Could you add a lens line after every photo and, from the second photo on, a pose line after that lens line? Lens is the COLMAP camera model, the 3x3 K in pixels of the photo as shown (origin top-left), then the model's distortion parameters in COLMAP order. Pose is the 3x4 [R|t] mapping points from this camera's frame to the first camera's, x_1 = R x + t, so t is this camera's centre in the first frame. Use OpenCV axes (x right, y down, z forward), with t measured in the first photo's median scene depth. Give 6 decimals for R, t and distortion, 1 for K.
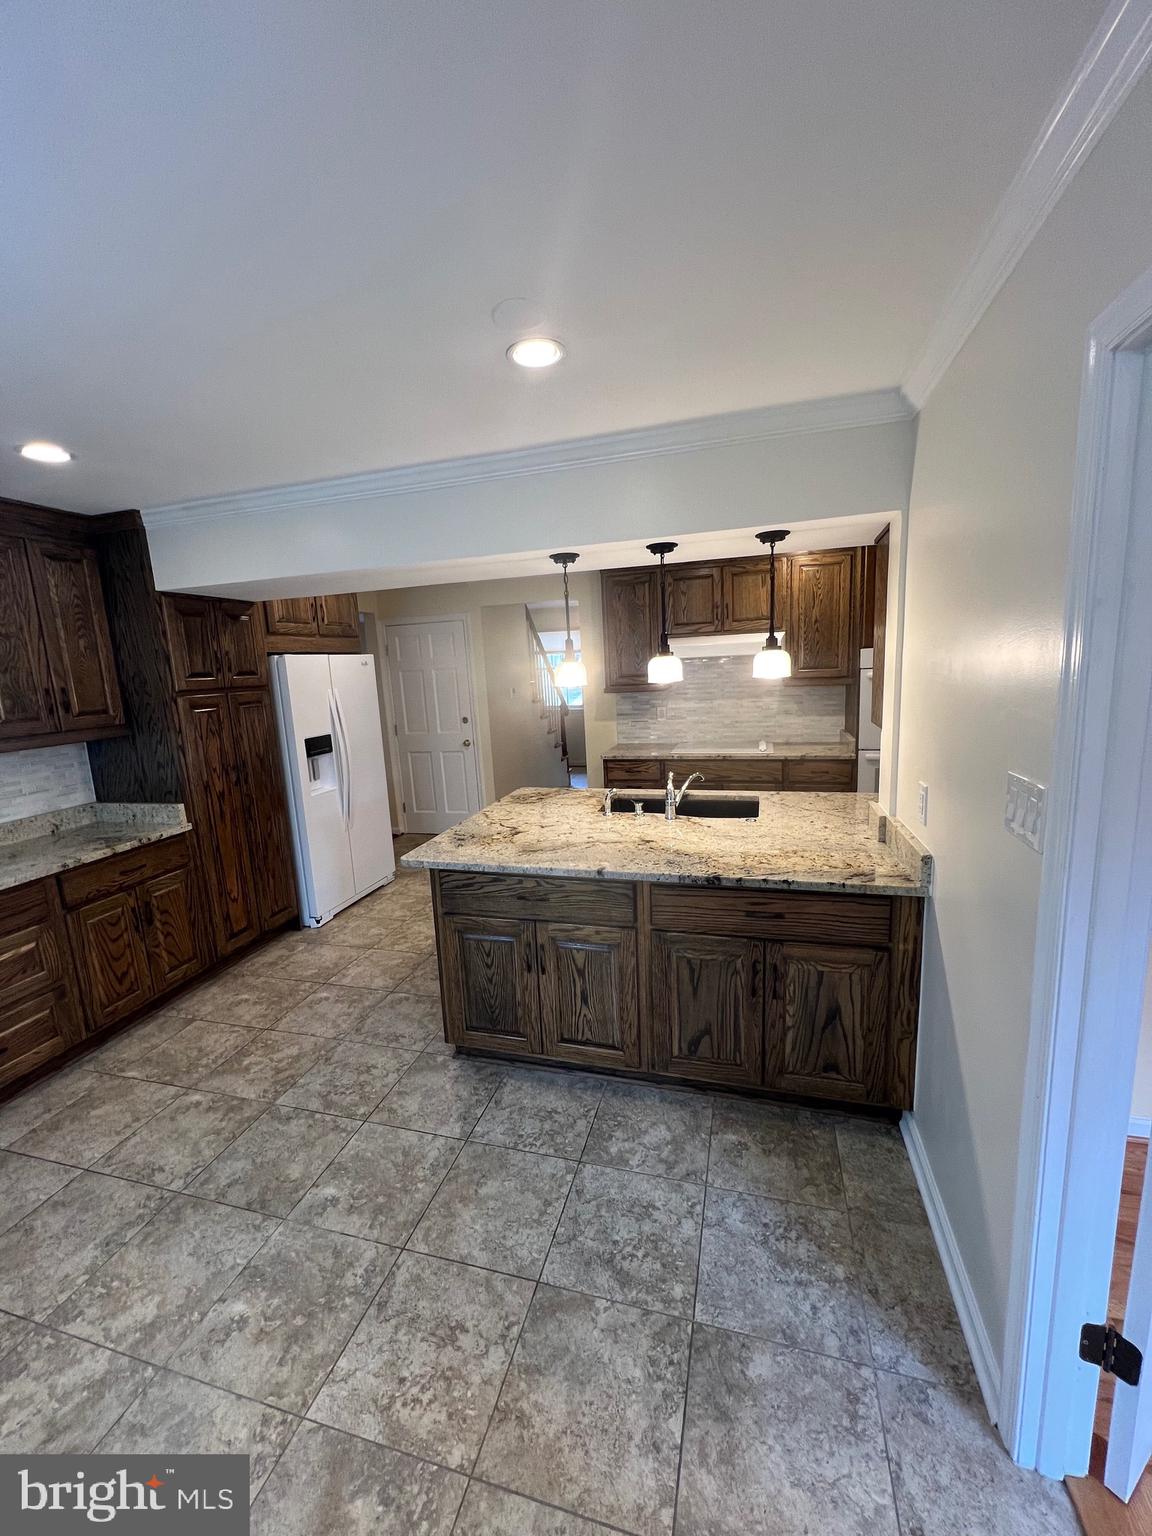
lens RADIAL K [[616.4, 0, 575.6], [0, 616.4, 767.9], [0, 0, 1]] dist [0.002551, -0.000604]
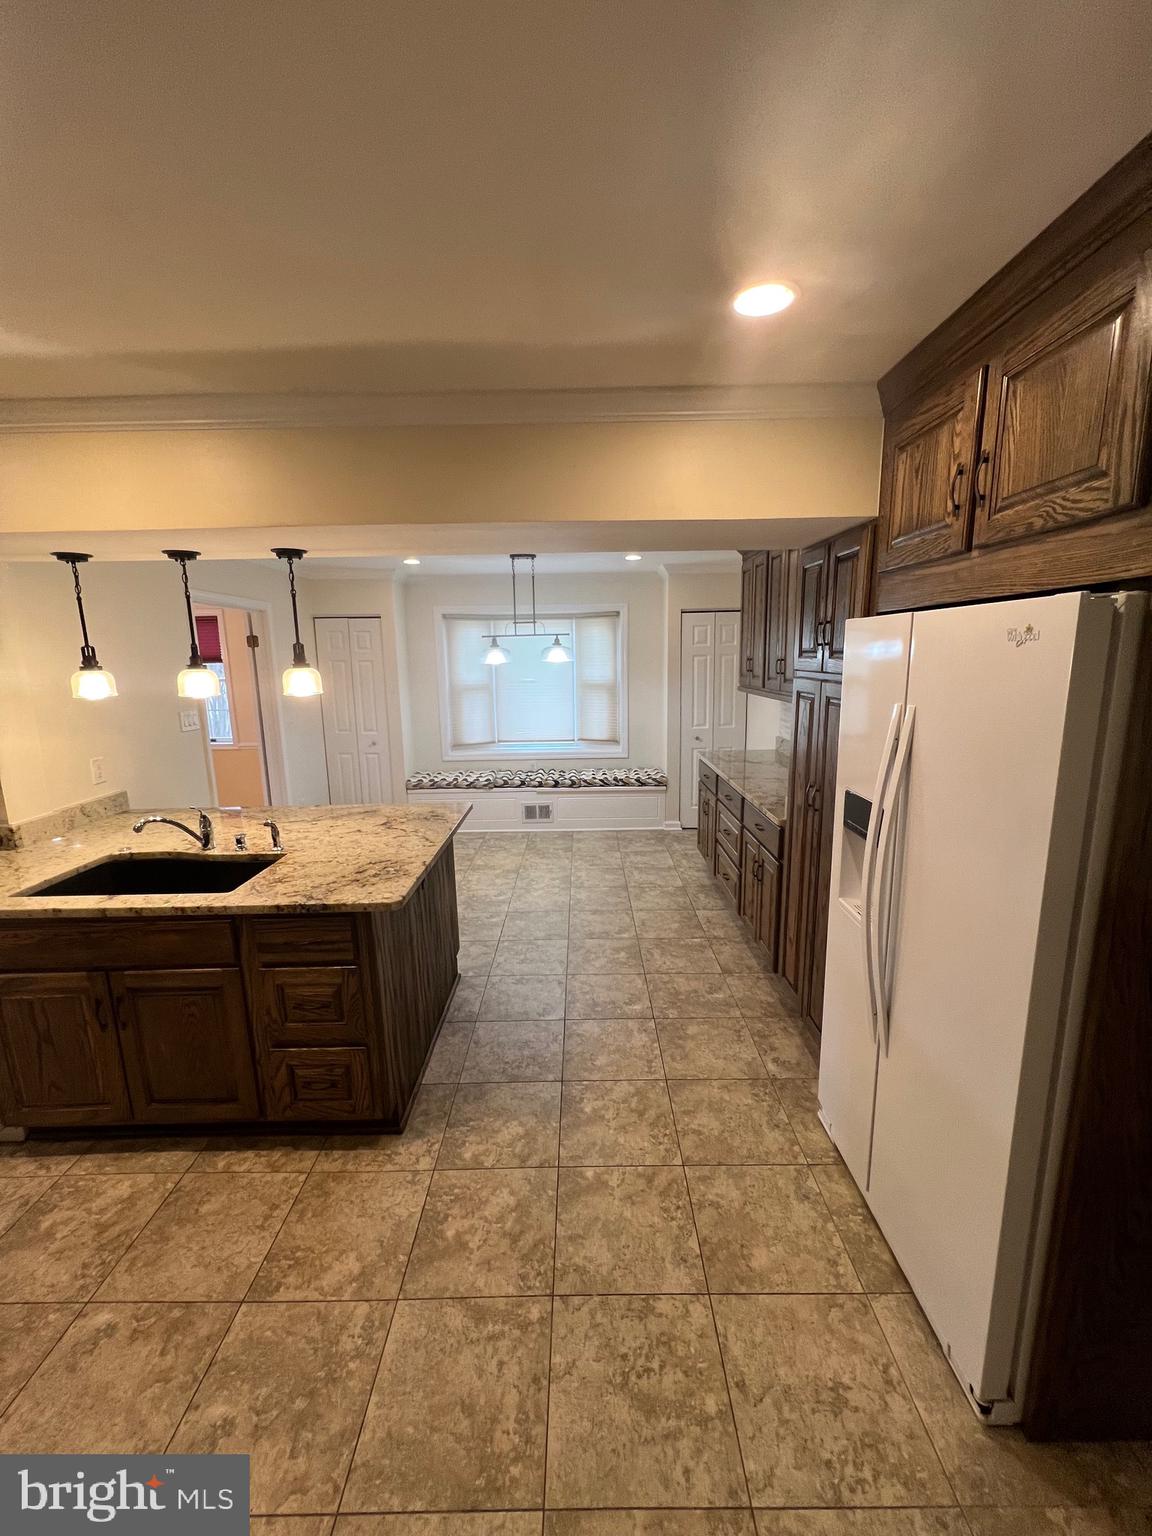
lens RADIAL K [[616.4, 0, 578.0], [0, 616.4, 769.3], [0, 0, 1]] dist [0.002551, -0.000604]
pose [[-0.960125, 0.115874, -0.254426, -0.157068], [0.018179, 0.934012, 0.356779, -0.358653], [0.278978, 0.337927, -0.898875, 2.035245]]
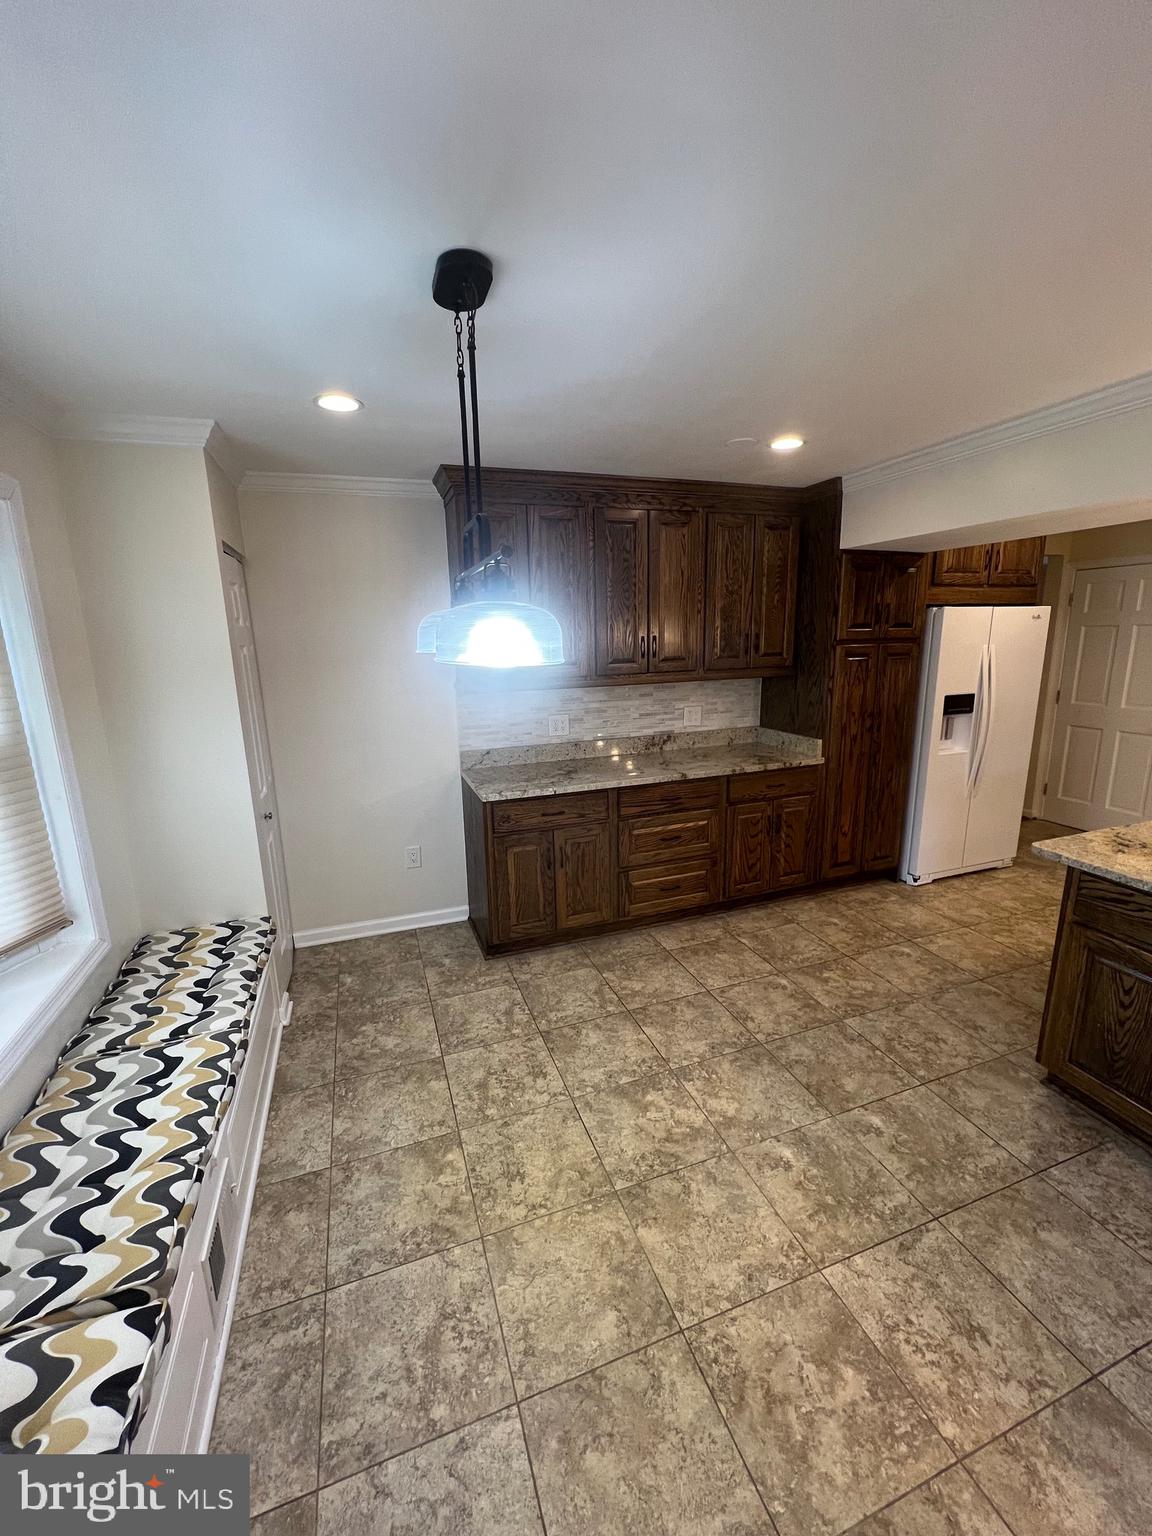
lens RADIAL K [[616.8, 0, 579.7], [0, 616.8, 768.7], [0, 0, 1]] dist [-0.004430, 0.000971]
pose [[0.586904, 0.212040, -0.781398, 0.003388], [-0.146511, 0.976979, 0.155069, -0.001311], [0.796291, 0.023473, 0.604459, -0.052263]]
